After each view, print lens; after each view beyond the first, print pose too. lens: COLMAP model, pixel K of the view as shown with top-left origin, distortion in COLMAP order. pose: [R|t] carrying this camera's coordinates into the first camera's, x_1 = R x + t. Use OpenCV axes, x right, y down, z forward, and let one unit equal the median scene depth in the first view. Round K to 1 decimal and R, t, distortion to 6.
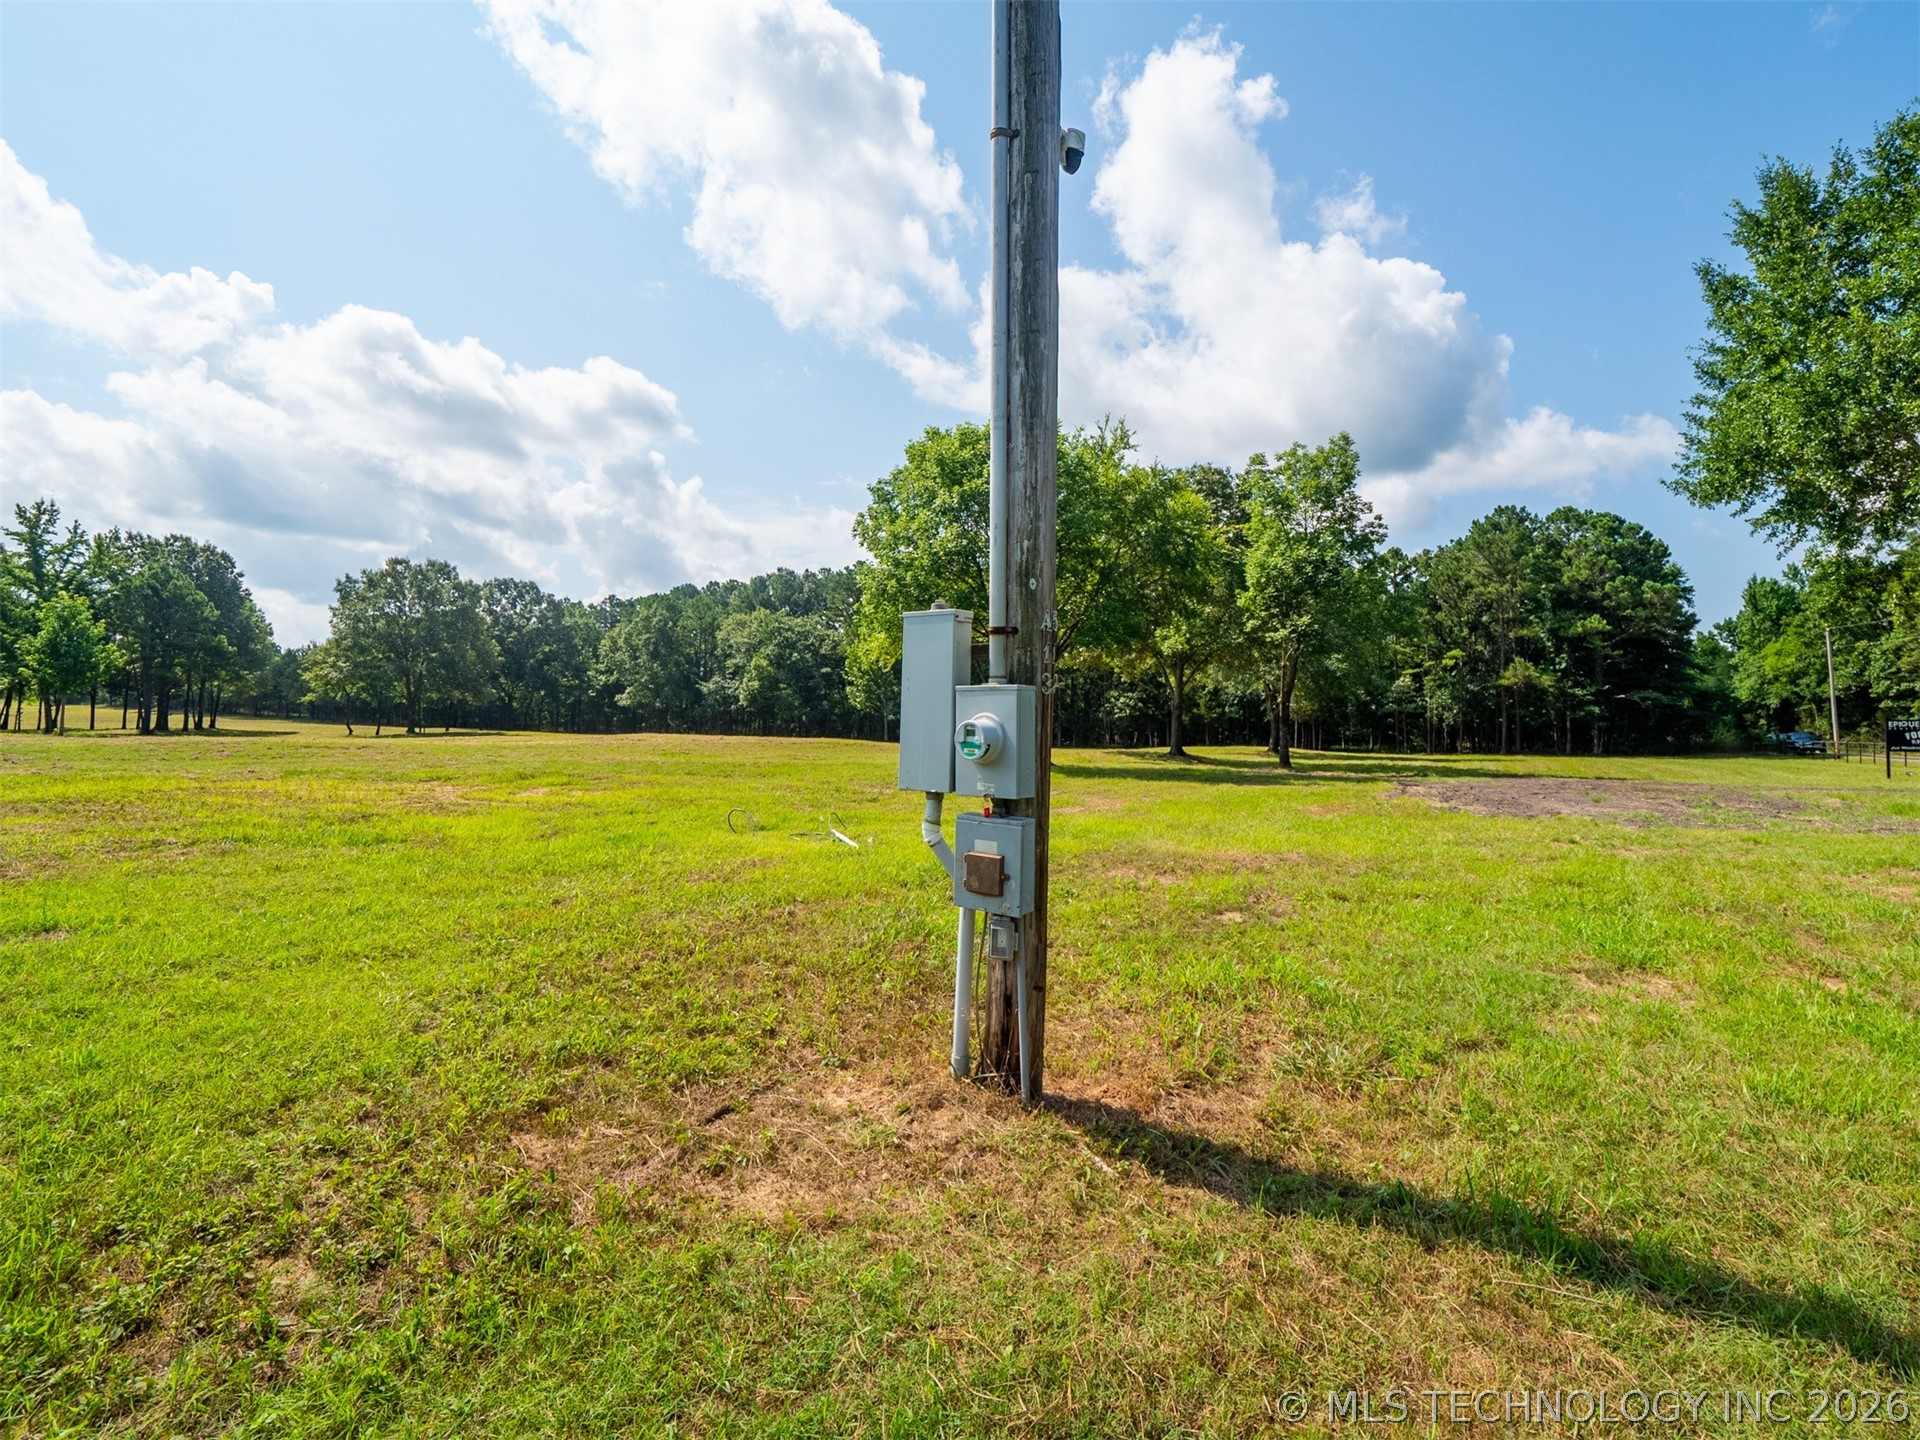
lens RADIAL K [[951.0, 0, 991.6], [0, 951.0, 697.8], [0, 0, 1]] dist [-0.014435, -0.002279]
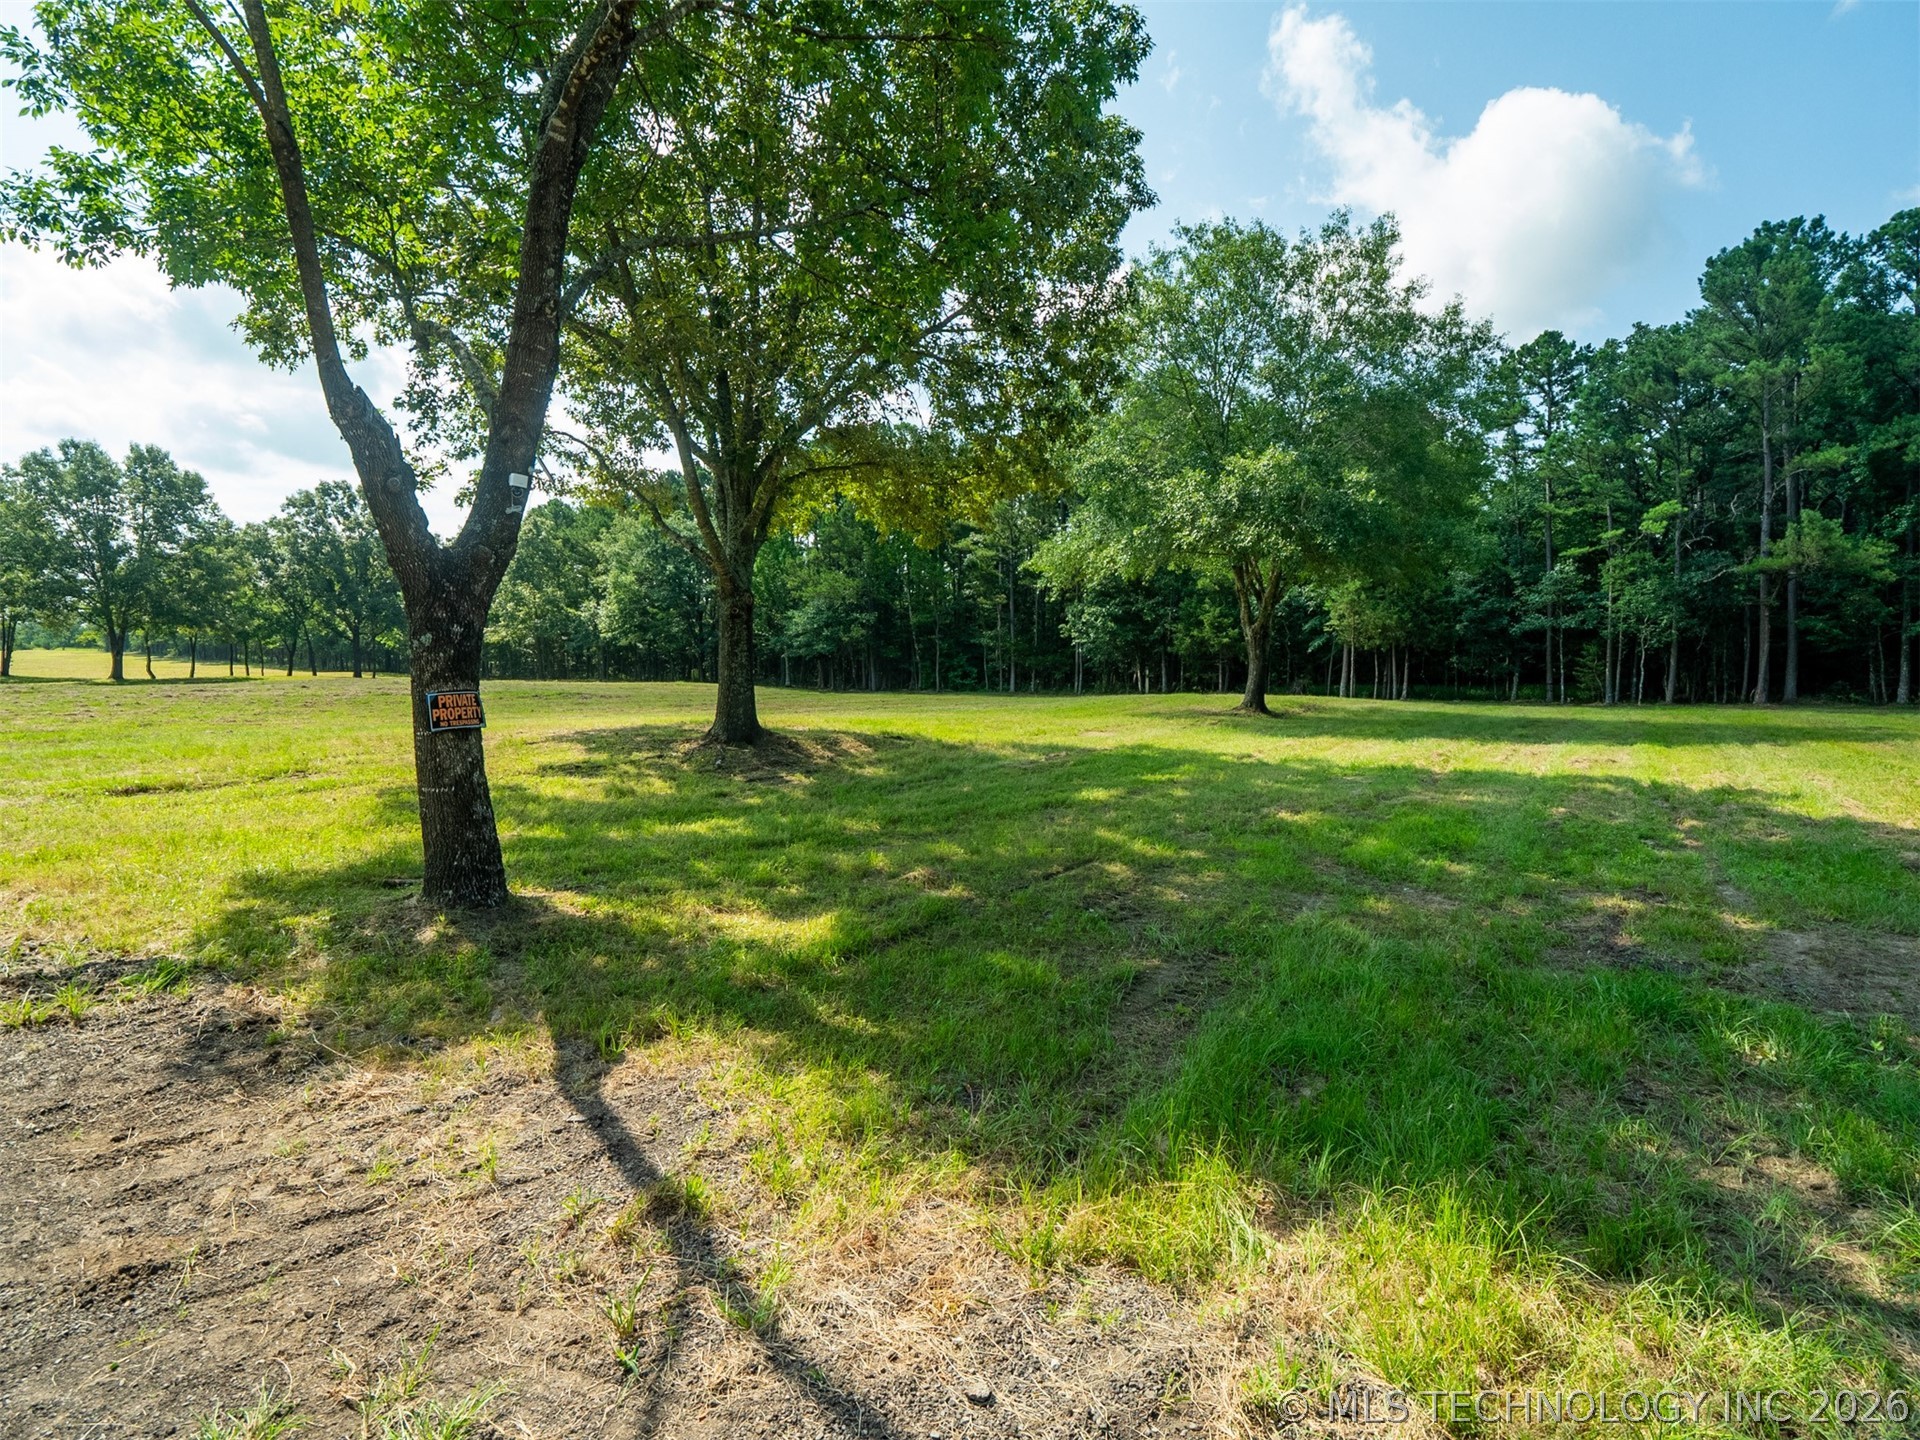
lens RADIAL K [[951.0, 0, 969.2], [0, 951.0, 689.6], [0, 0, 1]] dist [-0.014435, -0.002279]
pose [[0.988324, -0.004578, -0.152300, 0.140915], [0.012896, 0.998475, 0.053674, 0.013463], [0.151822, -0.055011, 0.986876, 0.318382]]
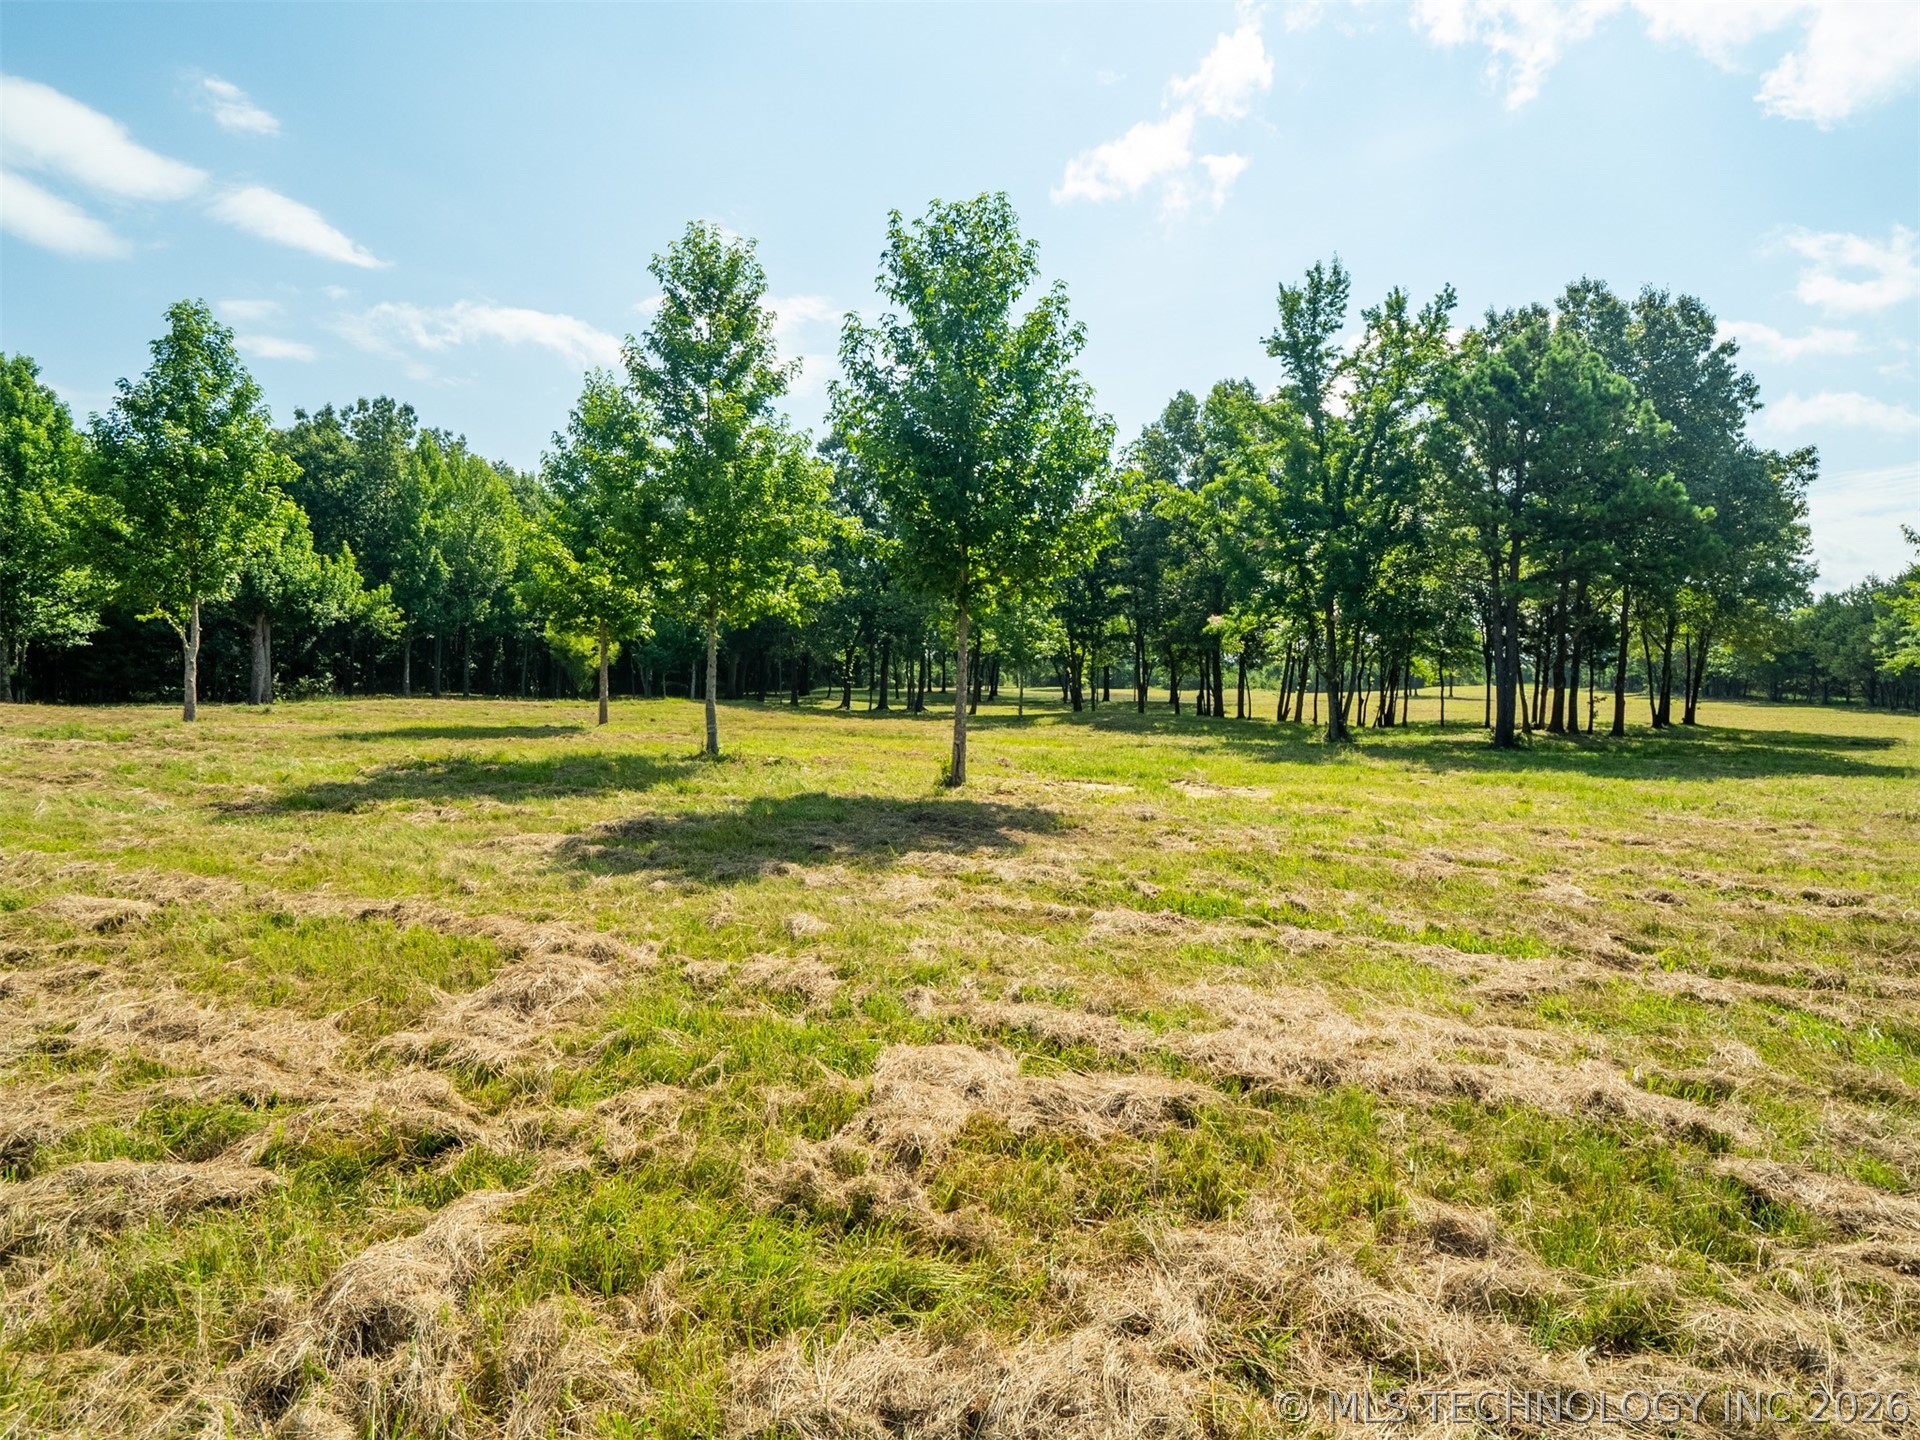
lens RADIAL K [[986.0, 0, 976.2], [0, 986.0, 709.2], [0, 0, 1]] dist [-0.011364, 0.000784]
pose [[0.220934, 0.005563, -0.975273, -0.388403], [0.021422, 0.999715, 0.010555, 0.009871], [0.975054, -0.023224, 0.220751, 0.497903]]
